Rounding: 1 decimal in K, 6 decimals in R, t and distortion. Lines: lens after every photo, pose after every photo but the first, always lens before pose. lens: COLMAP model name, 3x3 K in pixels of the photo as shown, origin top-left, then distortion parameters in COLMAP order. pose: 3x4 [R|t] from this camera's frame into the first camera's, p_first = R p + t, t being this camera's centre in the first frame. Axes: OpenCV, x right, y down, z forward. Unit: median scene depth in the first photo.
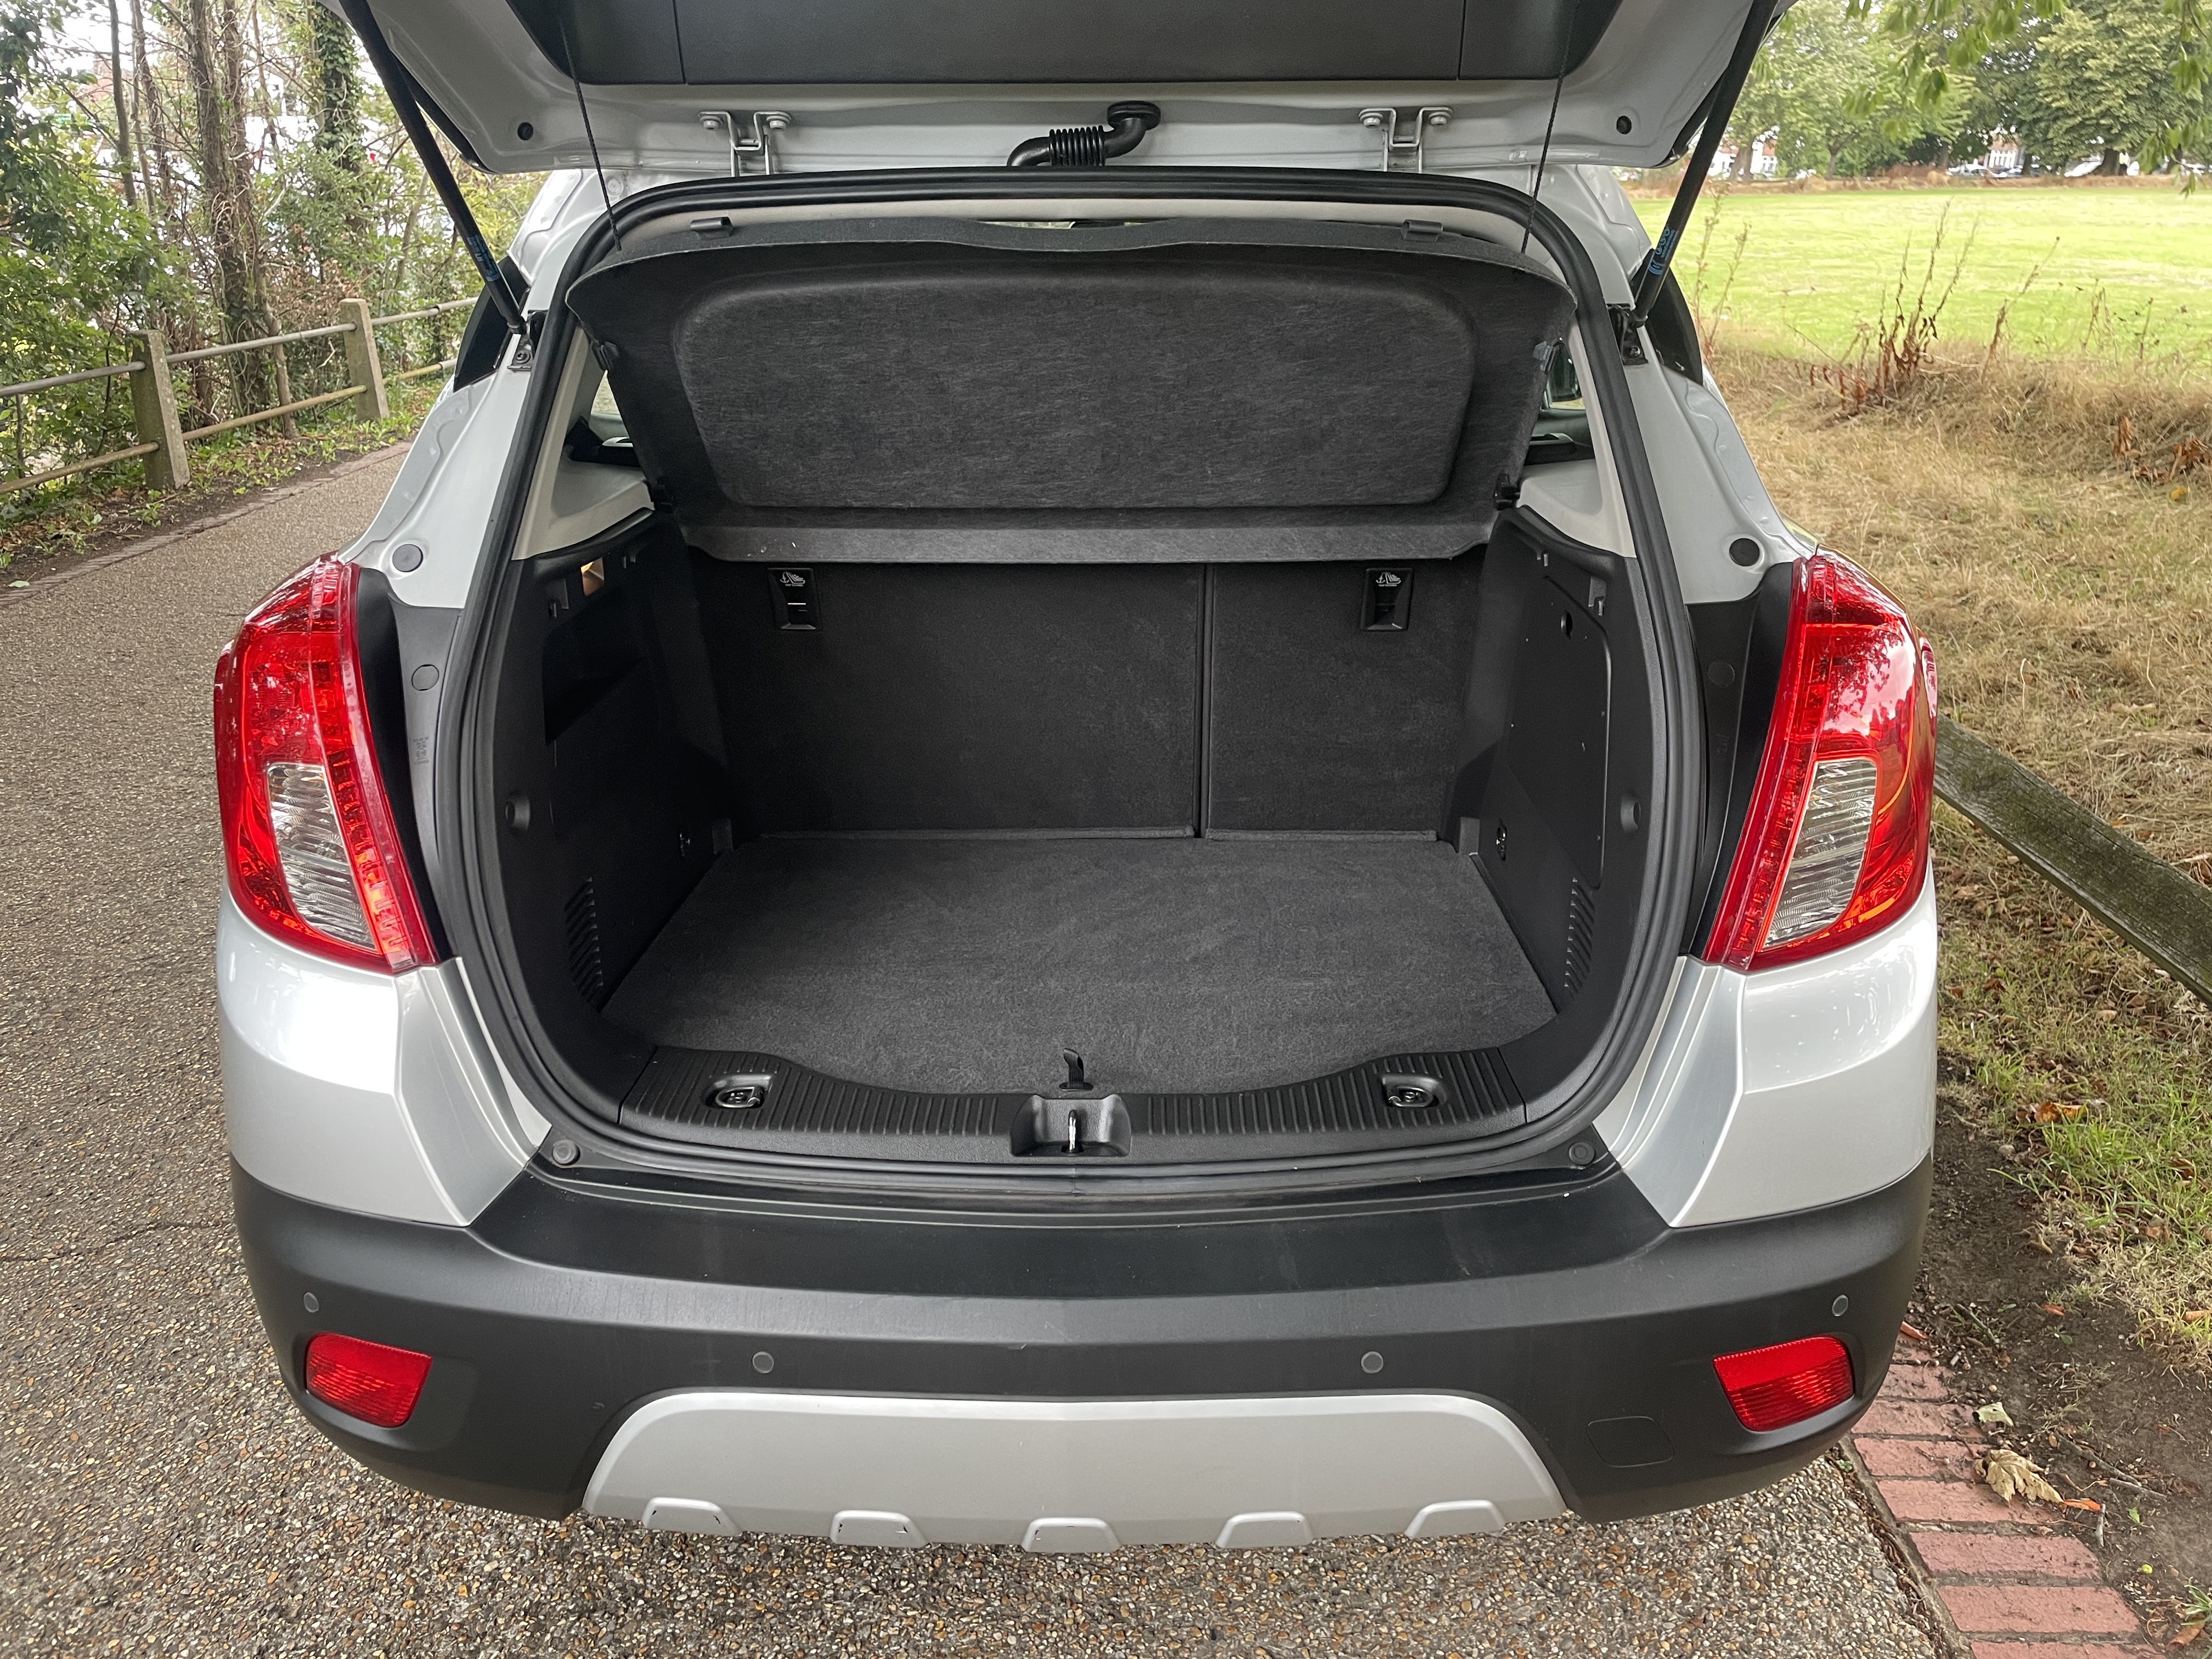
lens RADIAL K [[1647.4, 0, 1115.5], [0, 1647.4, 817.6], [0, 0, 1]] dist [0.067702, -0.087645]
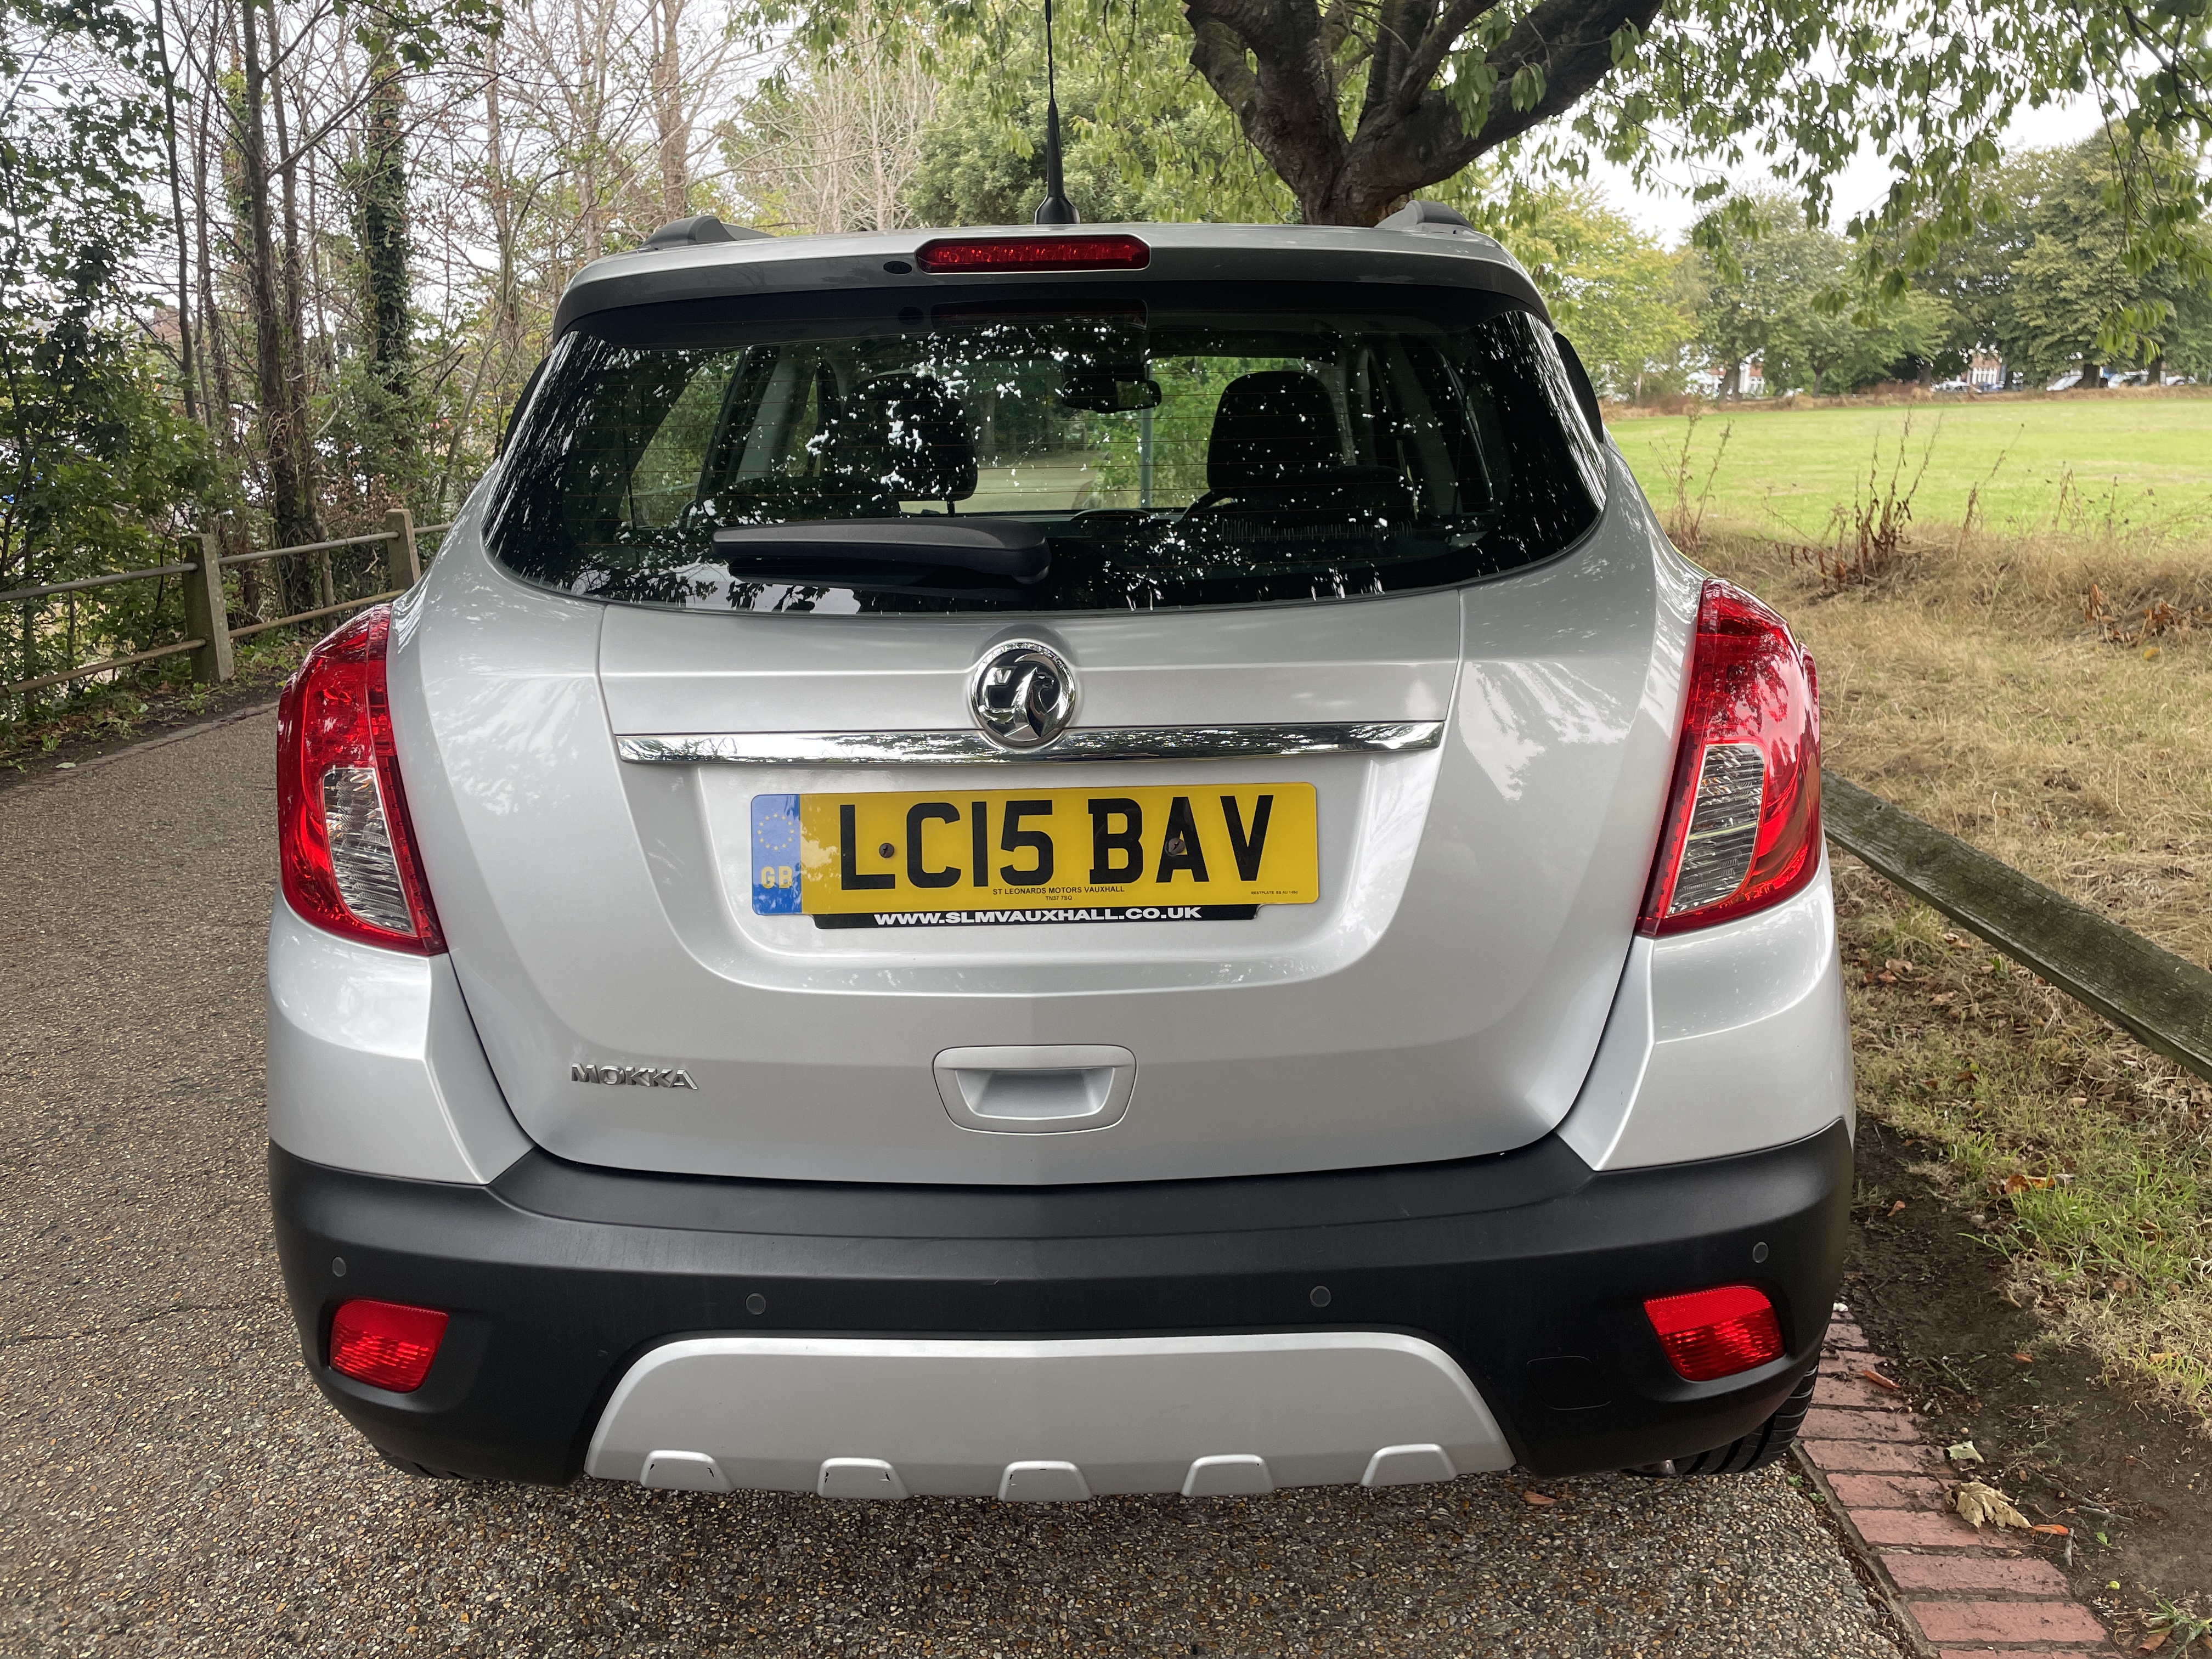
lens RADIAL K [[1647.4, 0, 1114.2], [0, 1647.4, 812.5], [0, 0, 1]] dist [0.067702, -0.087645]
pose [[0.999870, -0.011894, -0.010929, 0.021343], [0.010423, 0.991973, -0.126020, 0.087828], [0.012340, 0.125890, 0.991967, -0.063134]]
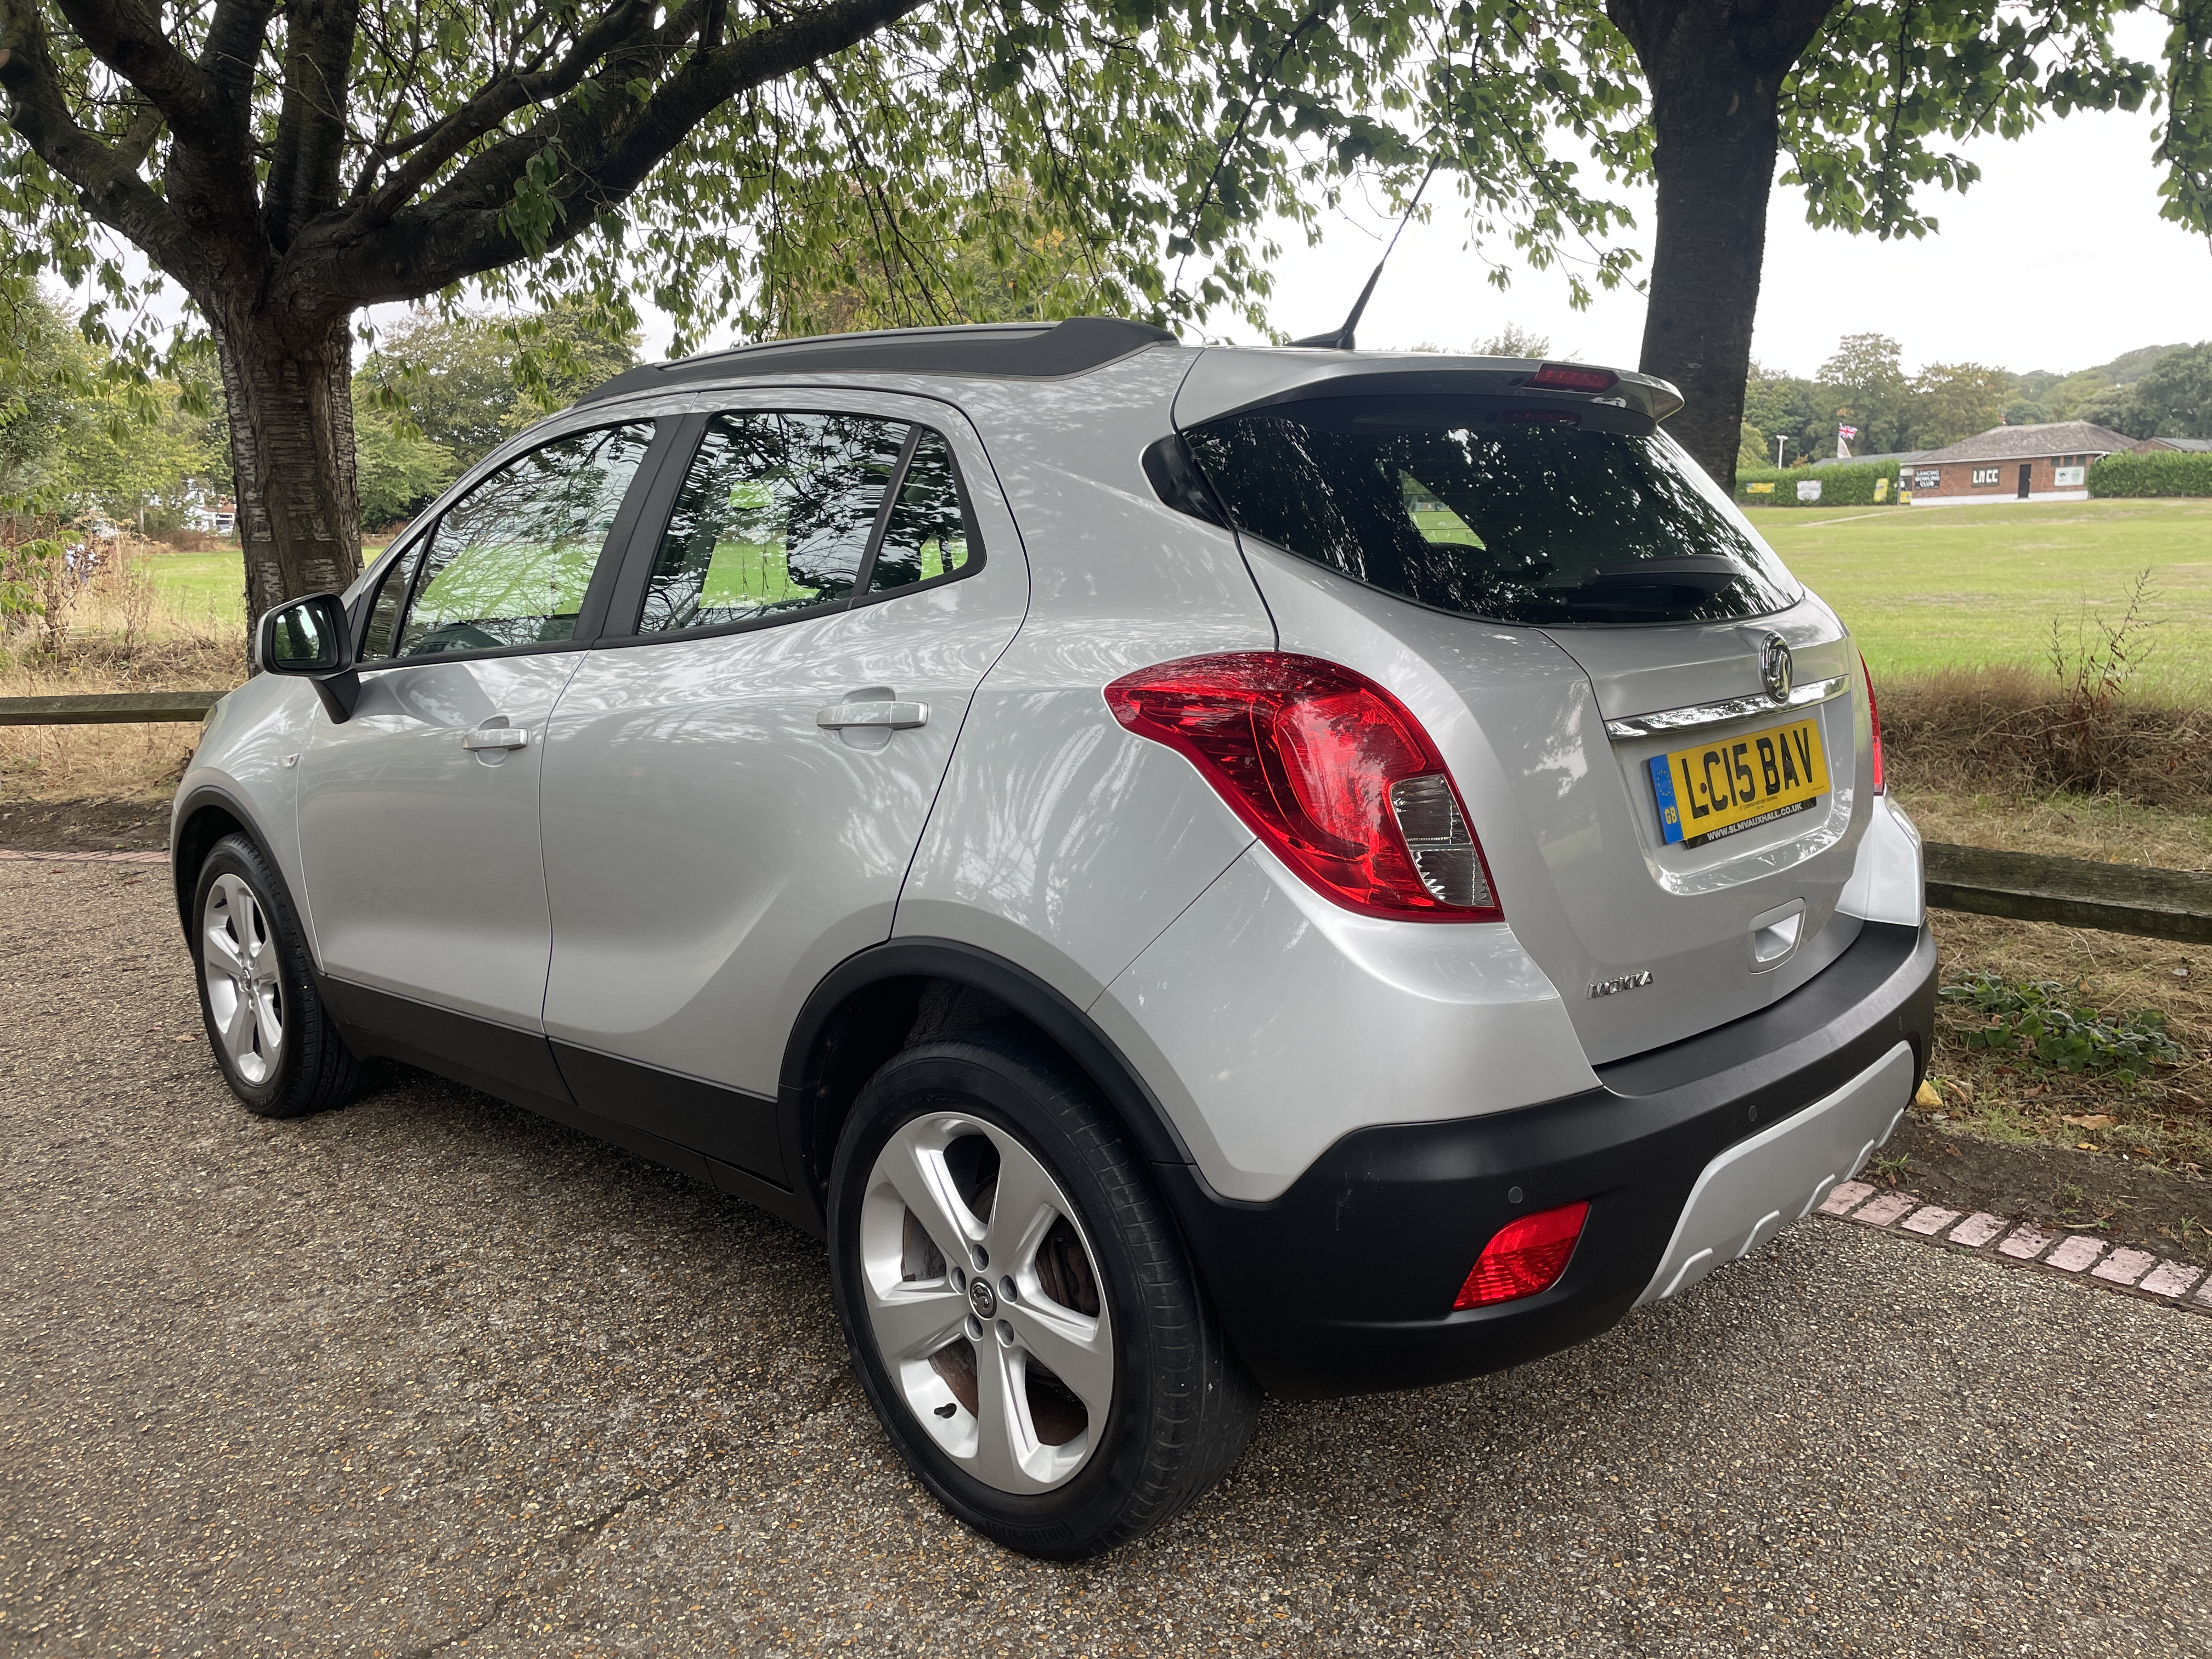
lens RADIAL K [[1647.4, 0, 1118.4], [0, 1647.4, 825.2], [0, 0, 1]] dist [0.067702, -0.087645]
pose [[0.687573, -0.129364, 0.714499, -0.984904], [0.263907, 0.961231, -0.079926, 0.026053], [-0.676459, 0.243516, 0.695056, 0.176465]]
